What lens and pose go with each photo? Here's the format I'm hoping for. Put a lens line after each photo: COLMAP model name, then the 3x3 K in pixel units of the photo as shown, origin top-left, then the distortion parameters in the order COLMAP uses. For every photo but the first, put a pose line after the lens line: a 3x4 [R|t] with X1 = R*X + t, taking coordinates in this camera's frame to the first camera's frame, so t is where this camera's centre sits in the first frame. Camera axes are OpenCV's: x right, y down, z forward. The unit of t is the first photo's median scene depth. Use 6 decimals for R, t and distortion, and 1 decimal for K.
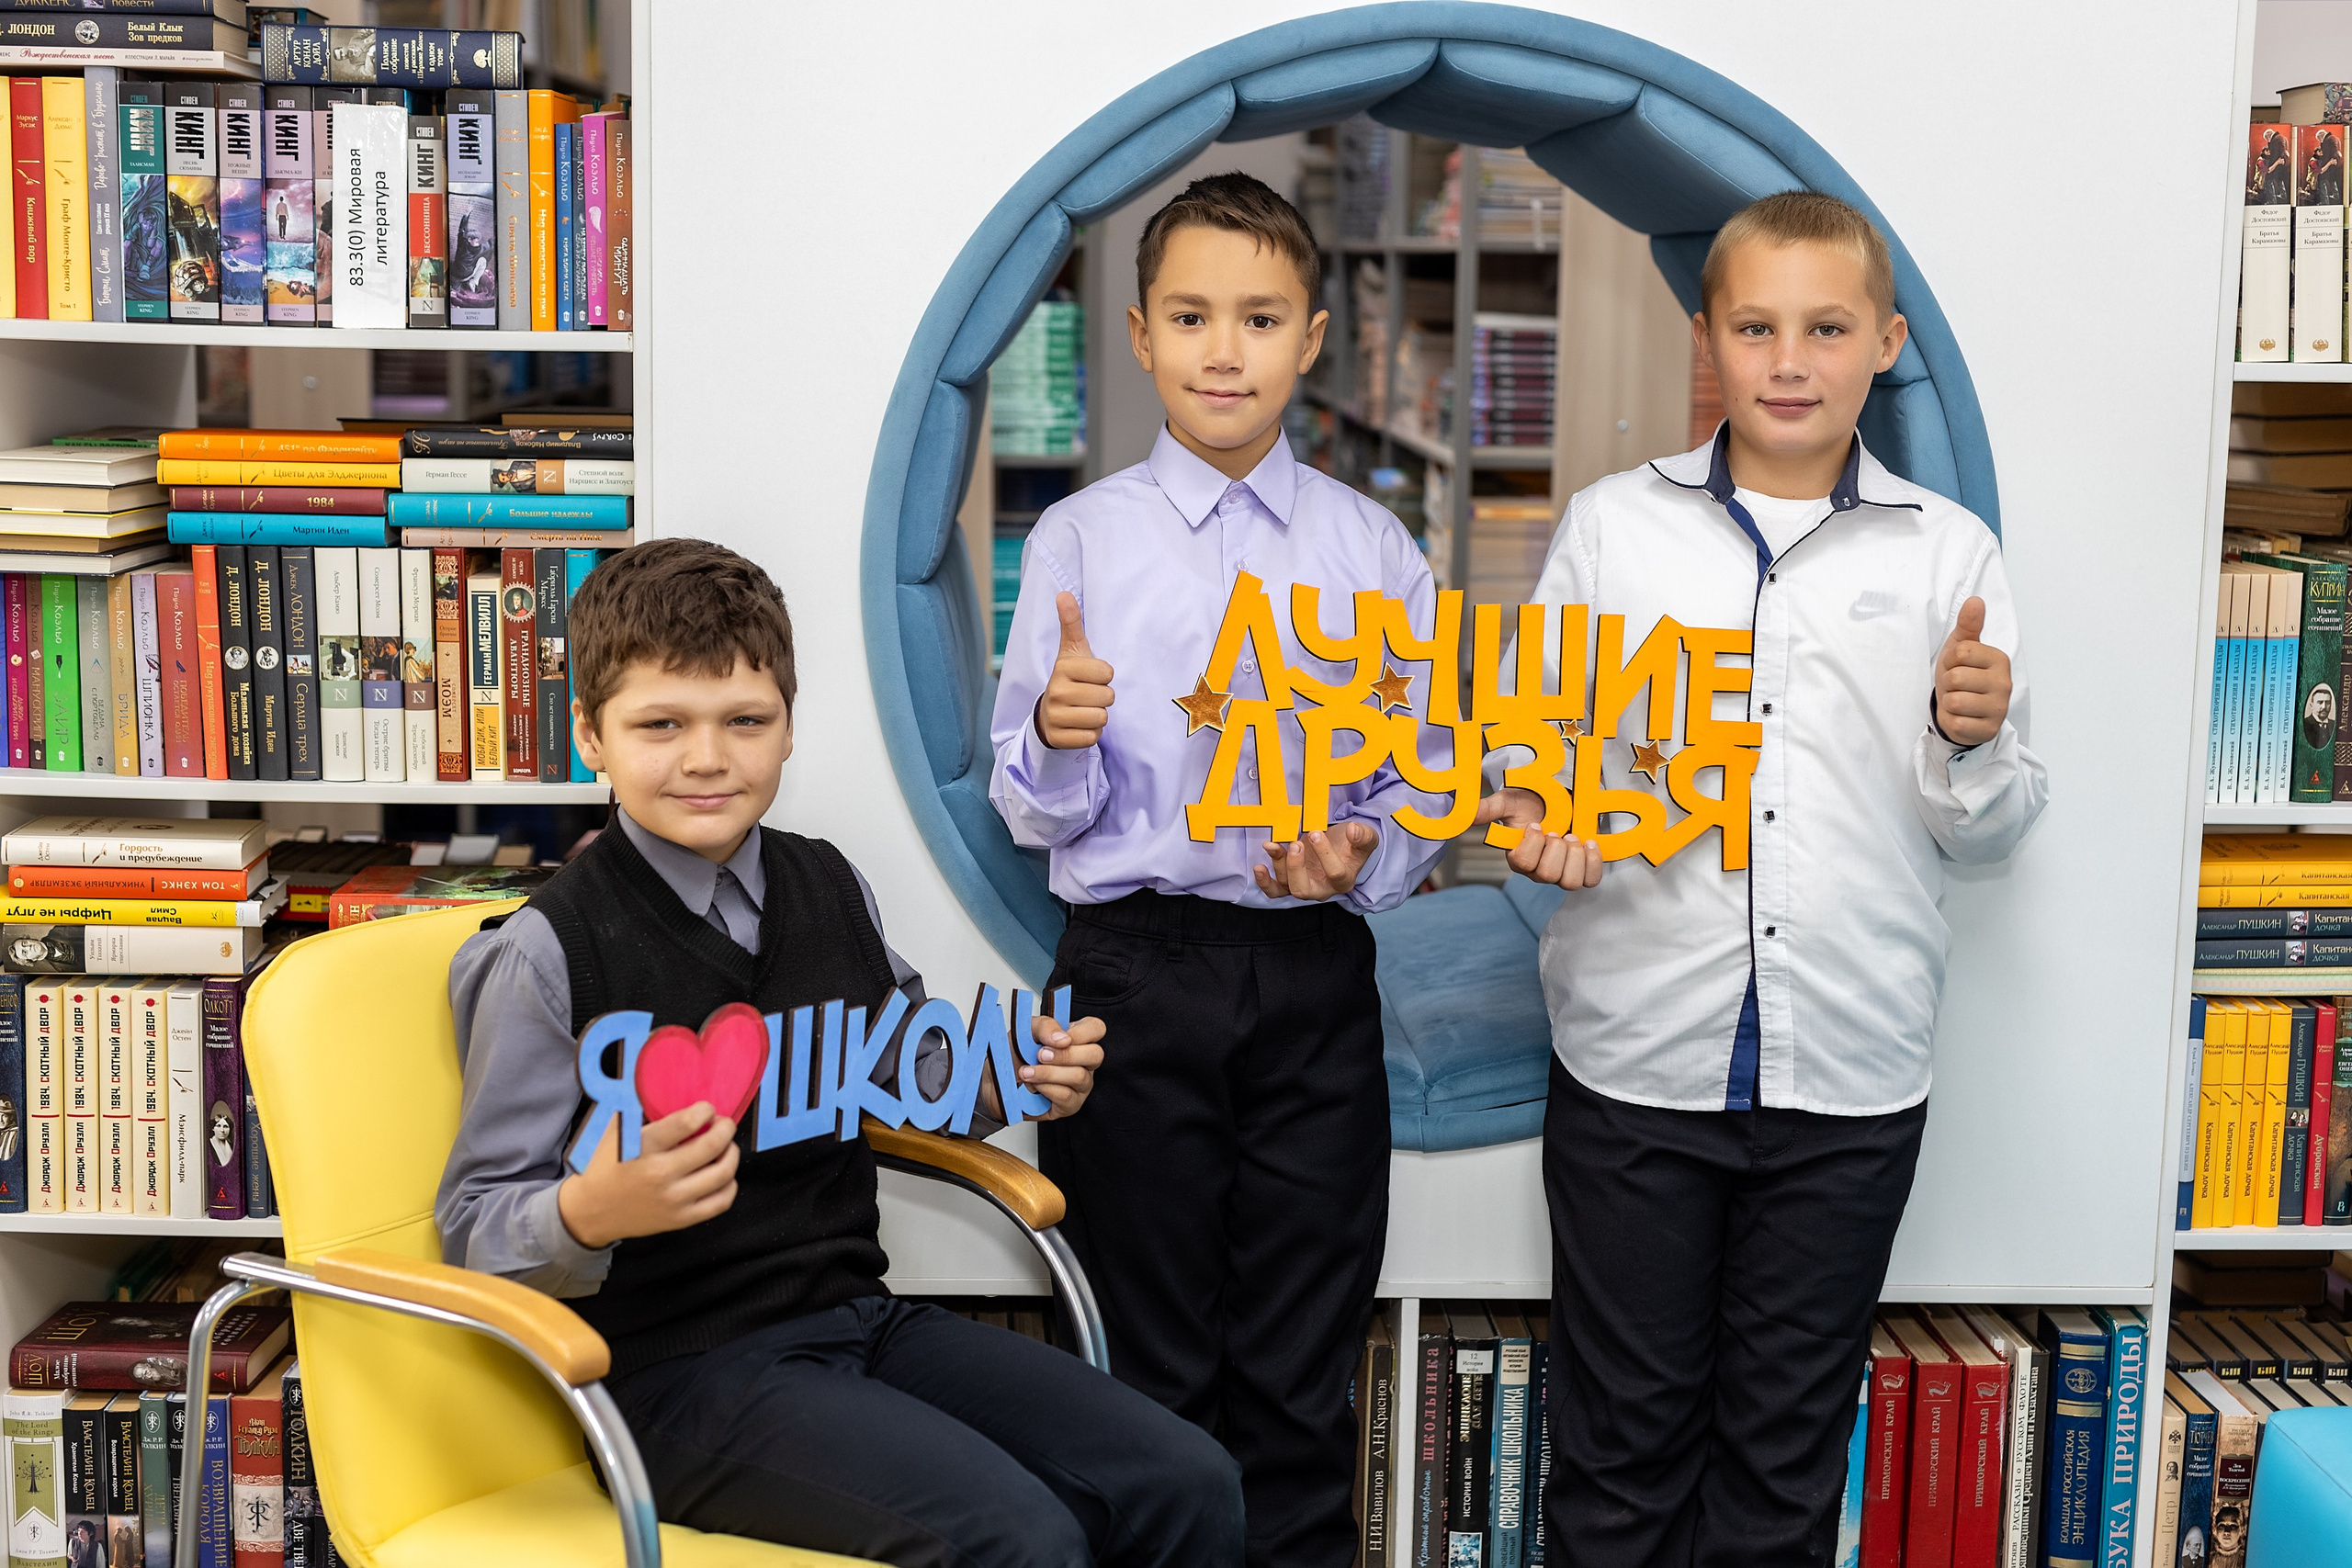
lens RADIAL K [[3368.2, 0, 1197.7], [0, 3368.2, 796.5], [0, 0, 1]] dist [-0.007369, 0.000000]
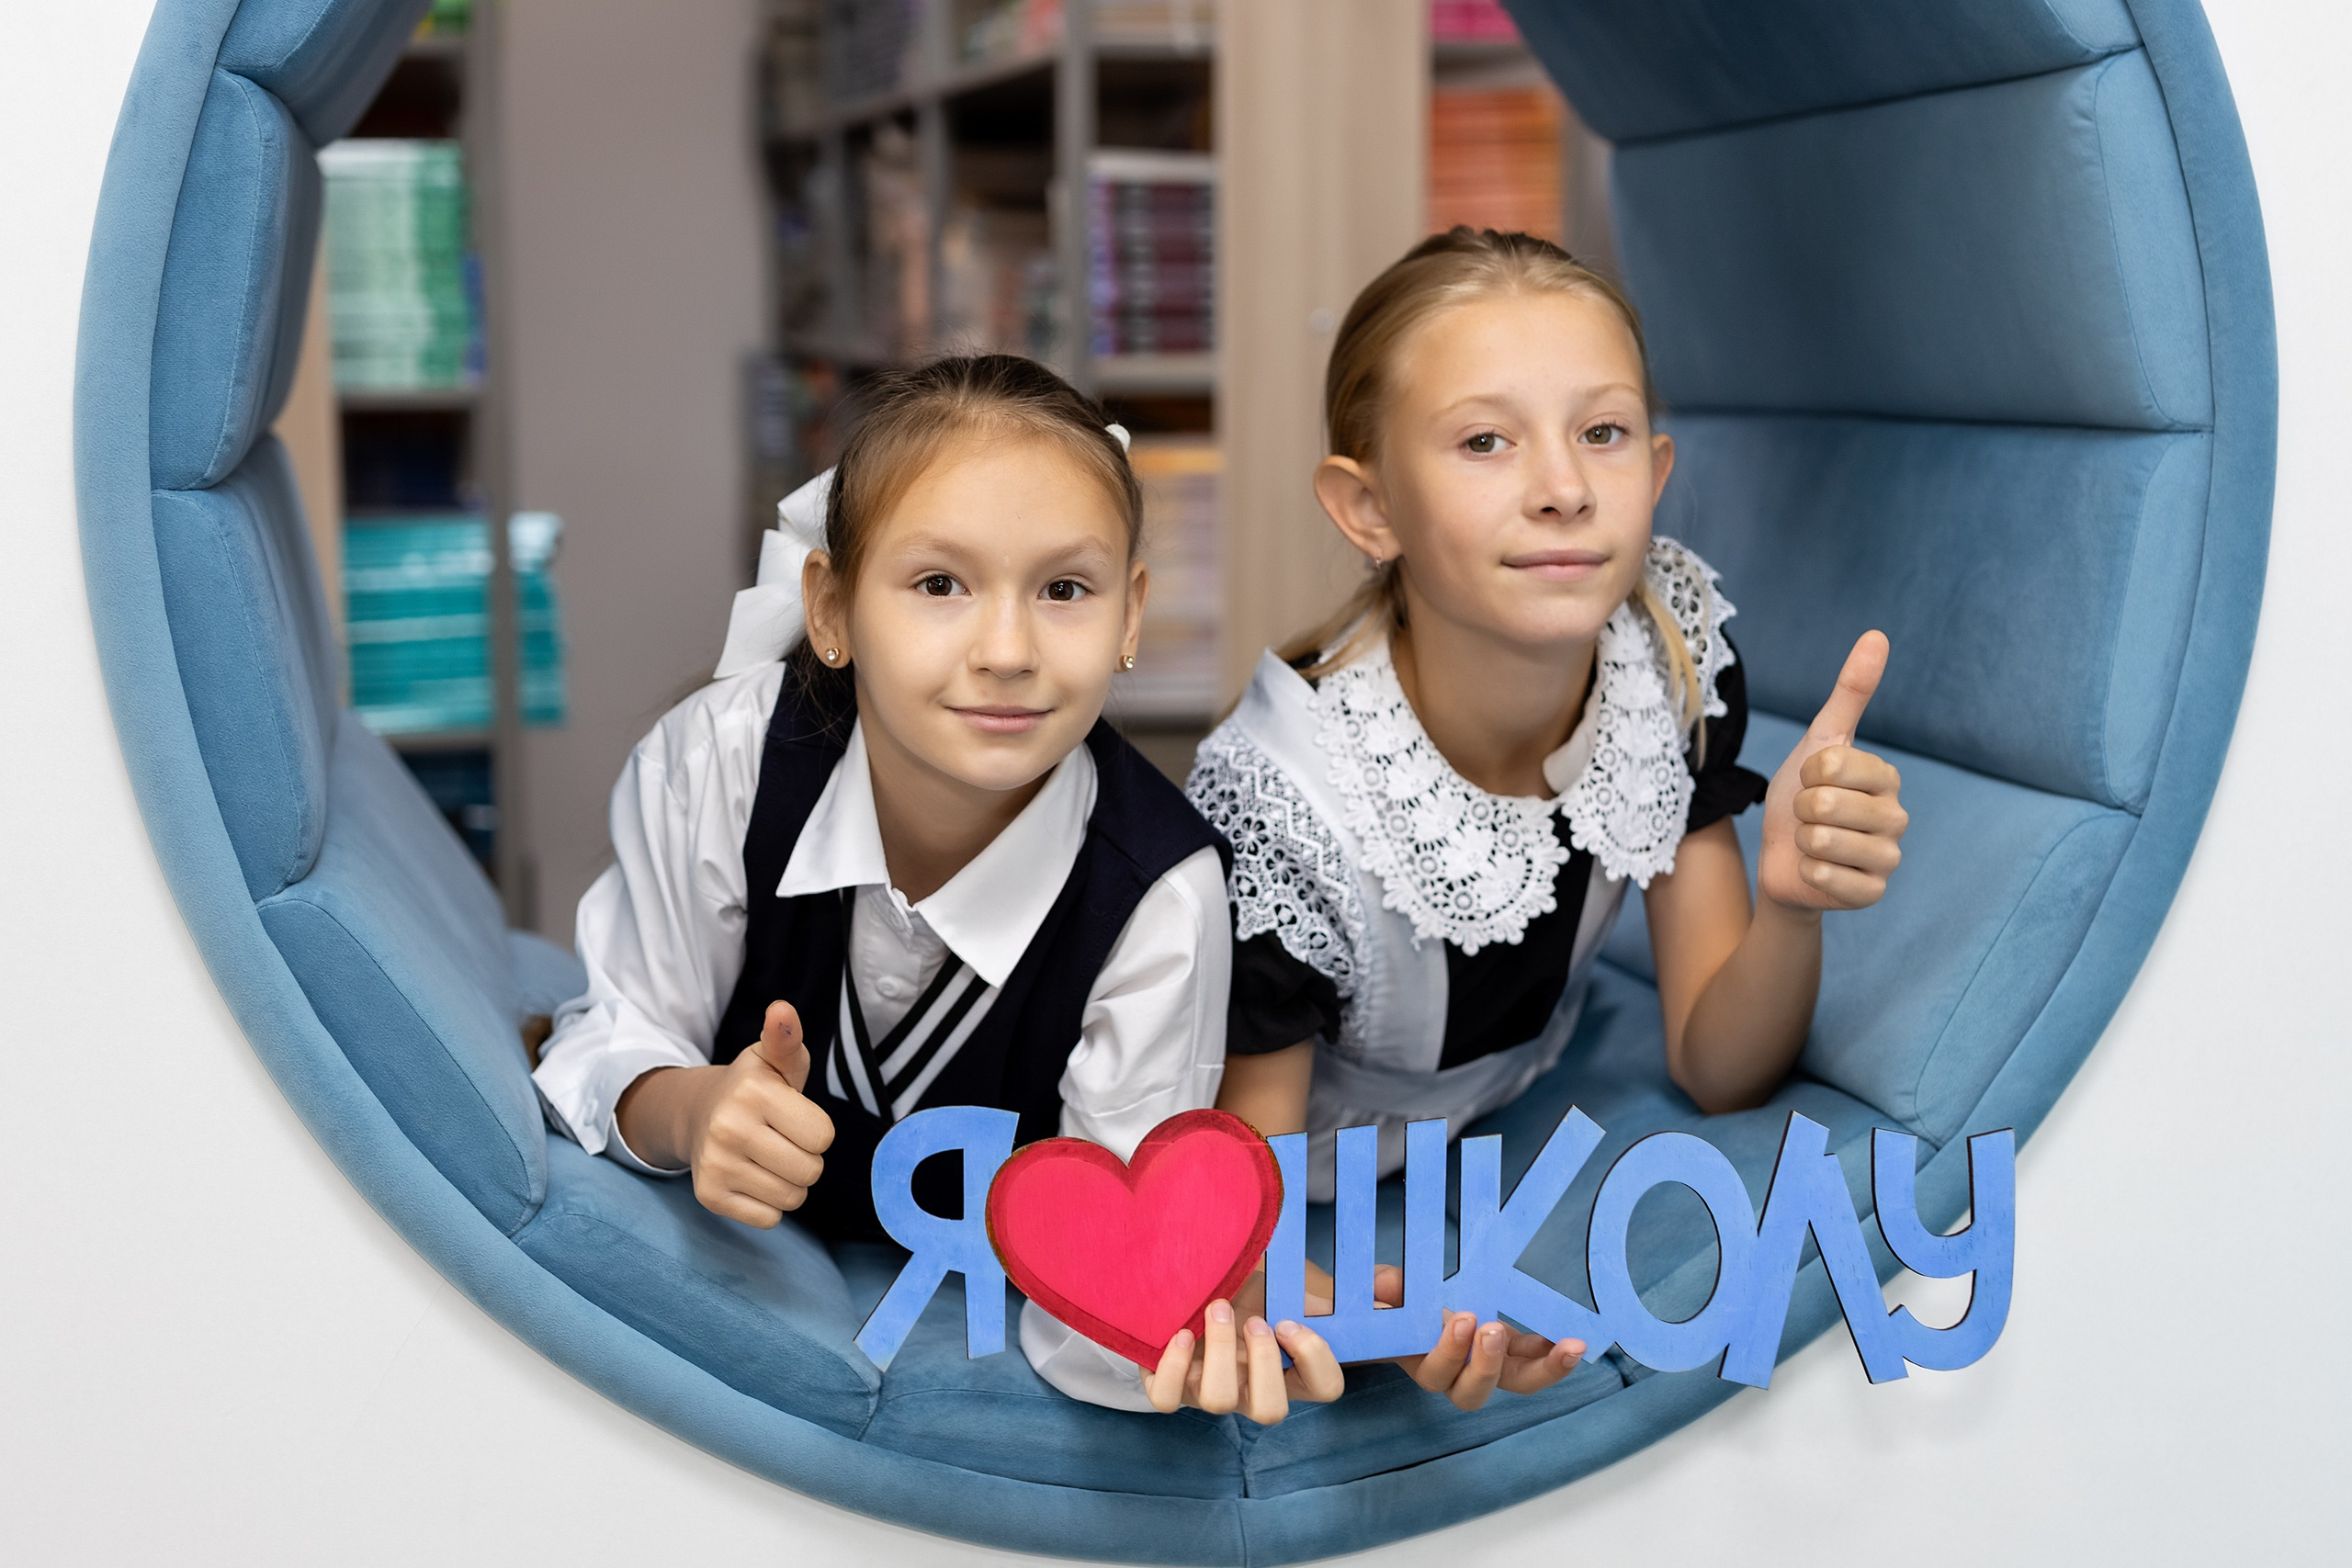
lens RADIAL K [[4062.9, 0, 1182.4], [0, 4062.9, 804.5], [0, 0, 1]] dist [0.038932, 0.000000]
pose [[0.988533, -0.039558, 0.145731, -0.029143], [0.044376, 0.998566, -0.029959, 0.007061], [-0.144337, 0.036082, 0.988871, 0.390334]]
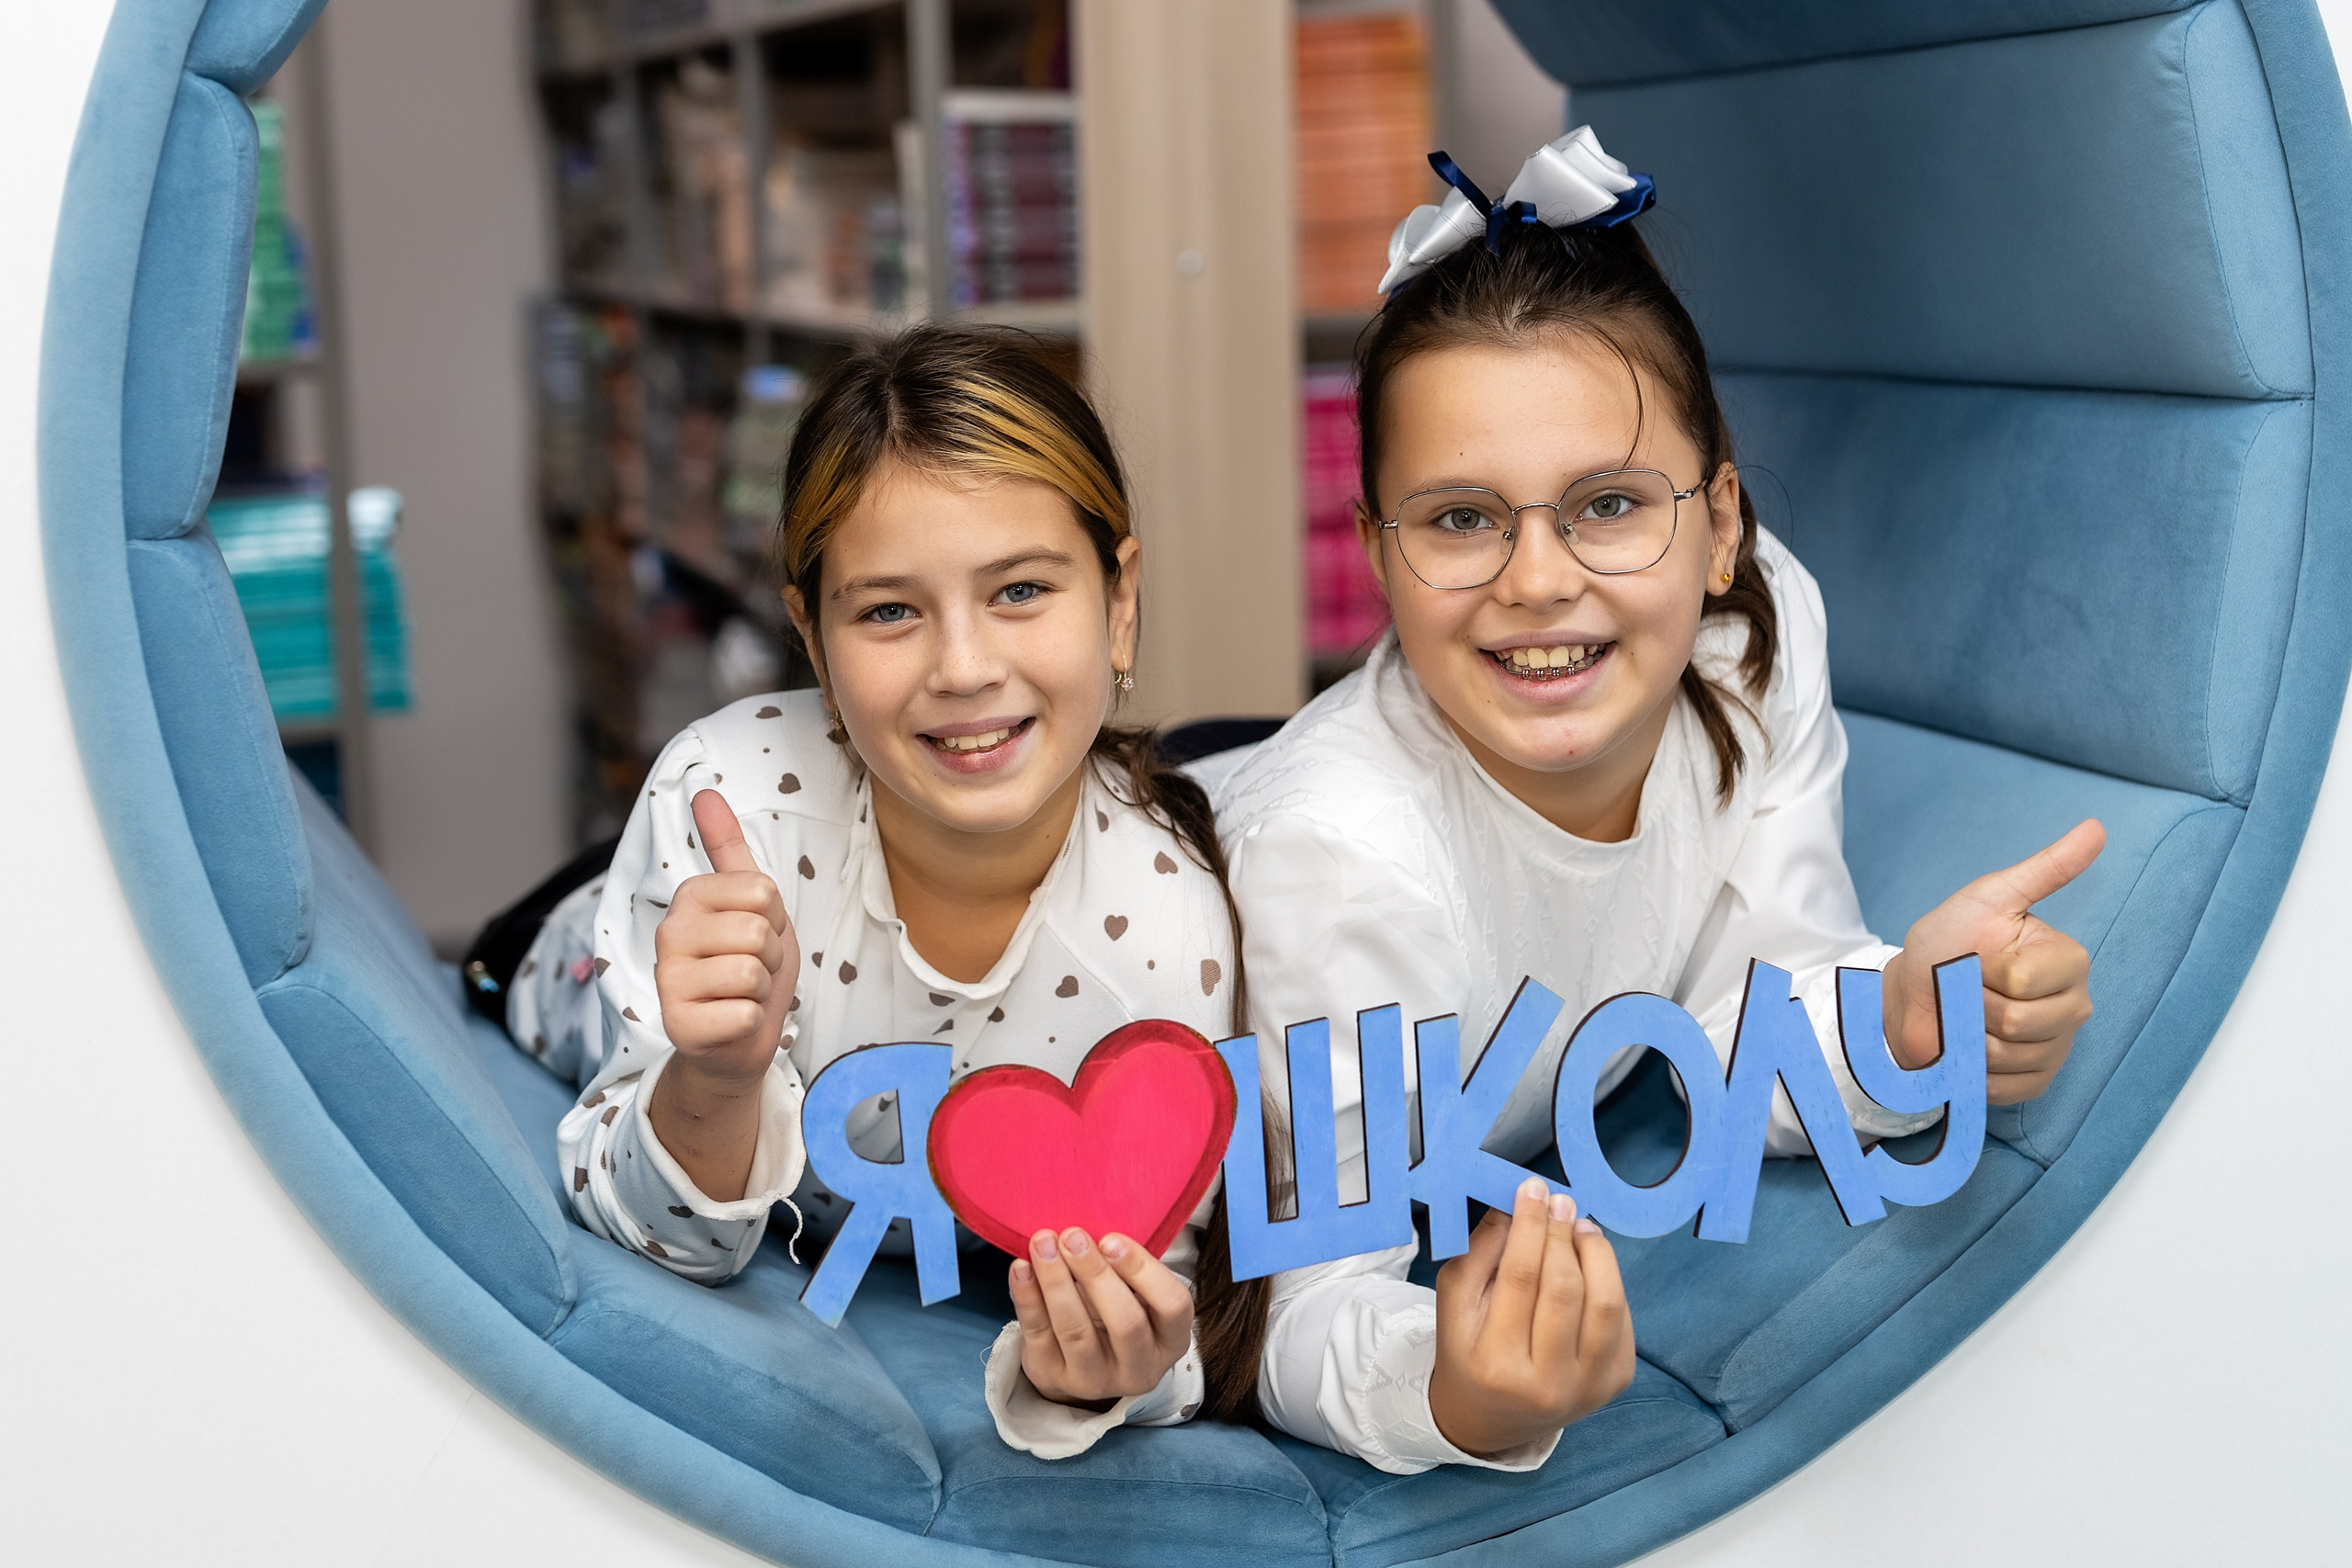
lens RADIAL K [[4062.9, 0, 1170.9], [0, 4062.9, 782.5], [0, 0, 1]] dist [0.038932, 0.000000]
pose [[0.974552, -0.077331, 0.210400, -0.070156], [0.080506, 0.996733, -0.006556, -0.016696], [-0.209206, 0.023327, 0.977593, 0.444780]]
